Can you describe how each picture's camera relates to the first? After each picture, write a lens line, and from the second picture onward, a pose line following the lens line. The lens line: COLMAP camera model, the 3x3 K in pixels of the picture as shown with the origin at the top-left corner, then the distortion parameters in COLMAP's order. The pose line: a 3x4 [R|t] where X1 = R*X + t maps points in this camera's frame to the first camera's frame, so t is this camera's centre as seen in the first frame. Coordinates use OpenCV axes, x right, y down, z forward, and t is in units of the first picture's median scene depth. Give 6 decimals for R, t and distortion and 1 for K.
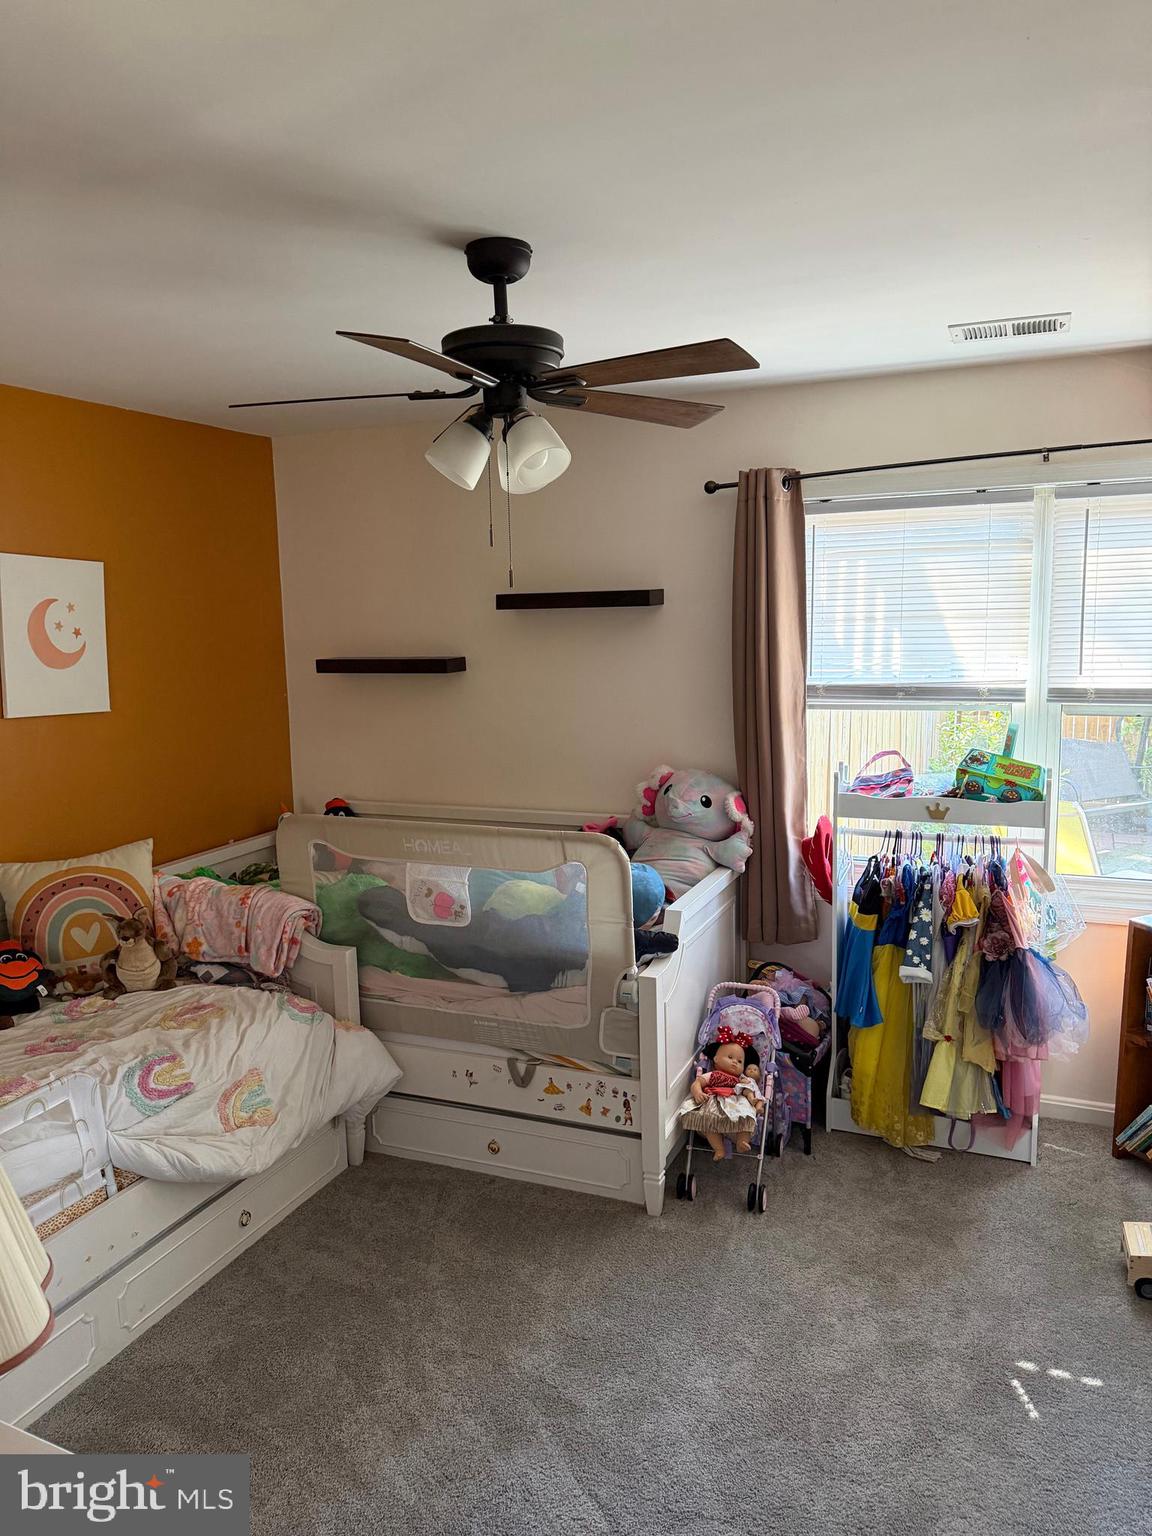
lens RADIAL K [[1086.1, 0, 565.9], [0, 1086.1, 761.1], [0, 0, 1]] dist [0.054978, -0.063475]
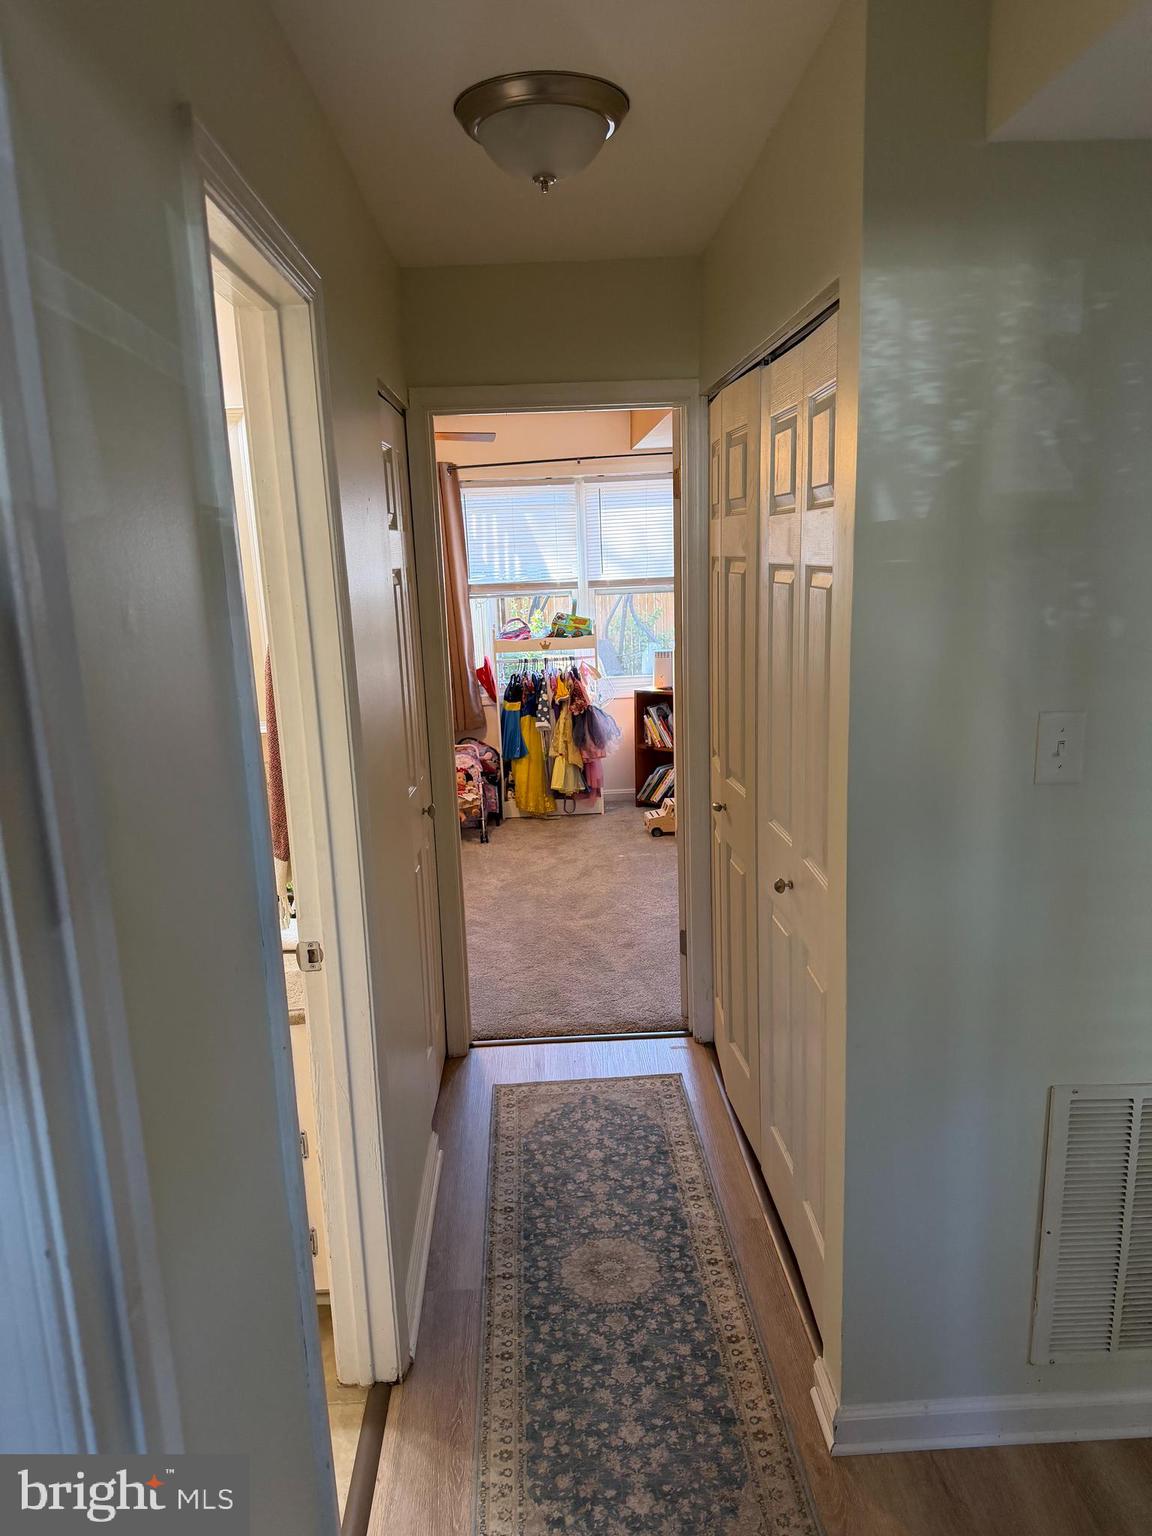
lens RADIAL K [[1086.1, 0, 576.5], [0, 1086.1, 780.0], [0, 0, 1]] dist [0.054978, -0.063475]
pose [[0.896362, -0.109059, 0.429698, -0.475794], [0.083774, 0.993475, 0.077394, 0.141988], [-0.435335, -0.033375, 0.899650, -0.791286]]
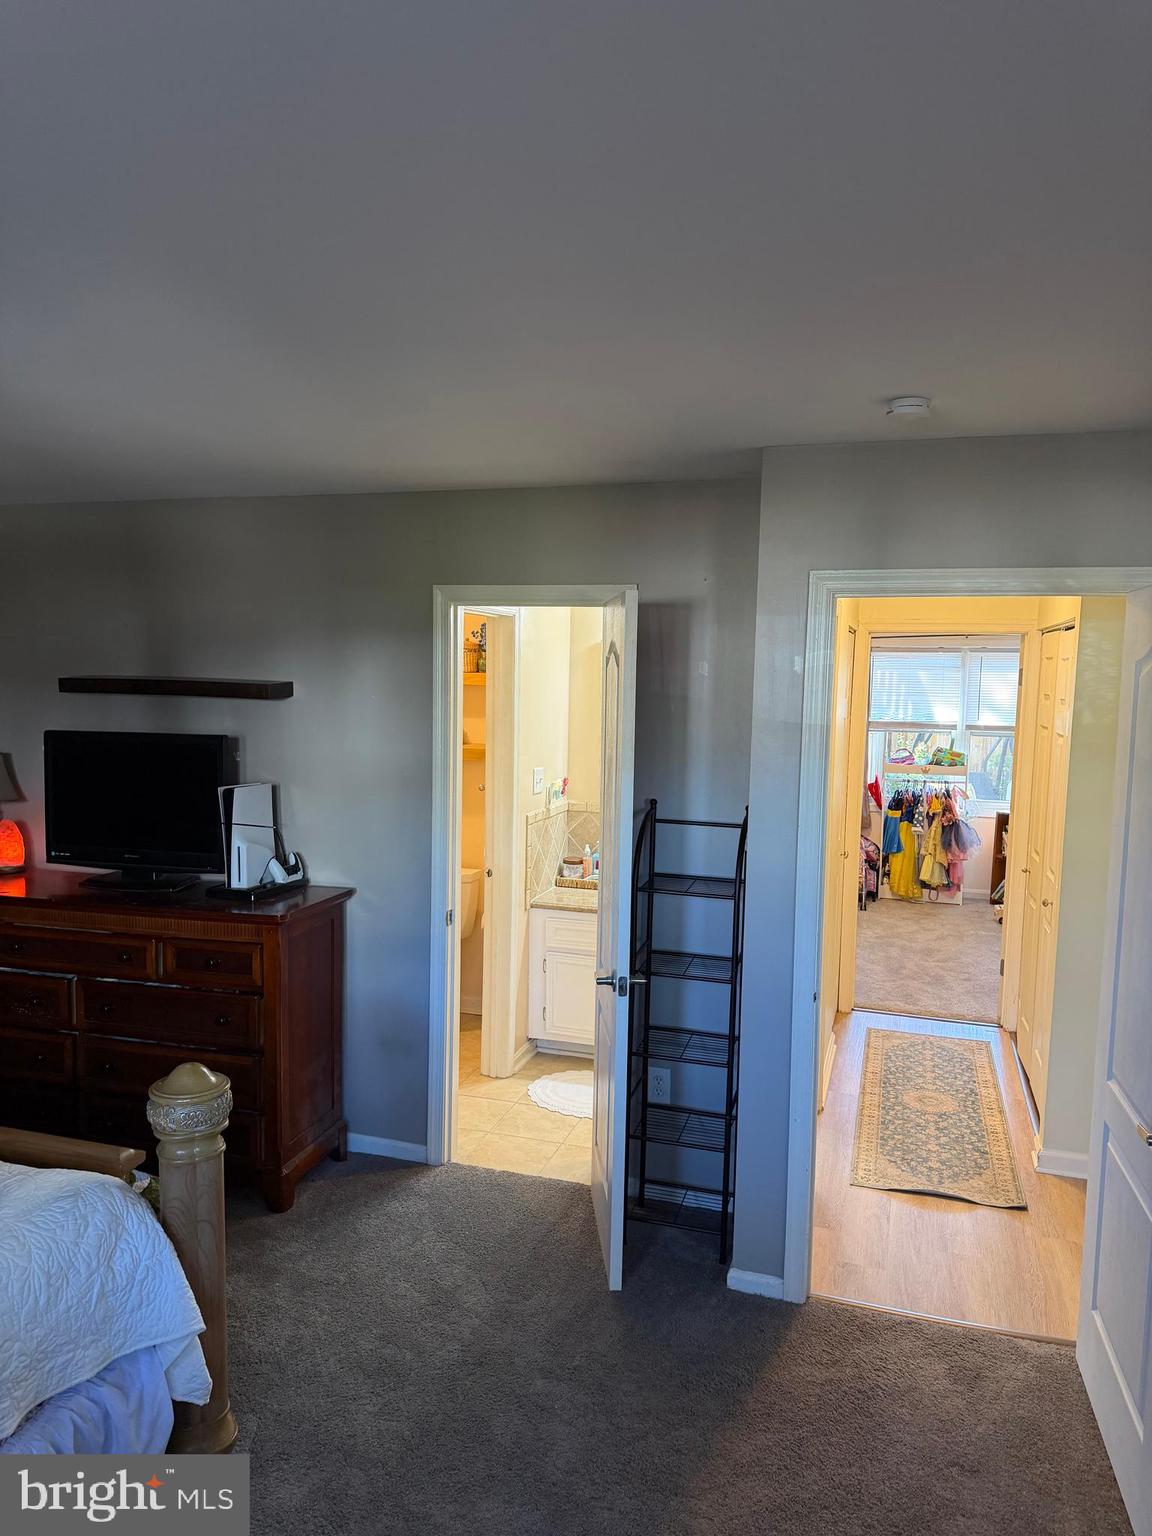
lens RADIAL K [[1086.1, 0, 541.7], [0, 1086.1, 763.2], [0, 0, 1]] dist [0.054978, -0.063475]
pose [[0.995589, 0.030749, 0.088643, -0.797291], [-0.026061, 0.998224, -0.053566, 0.193590], [-0.090133, 0.051020, 0.994622, -1.498849]]
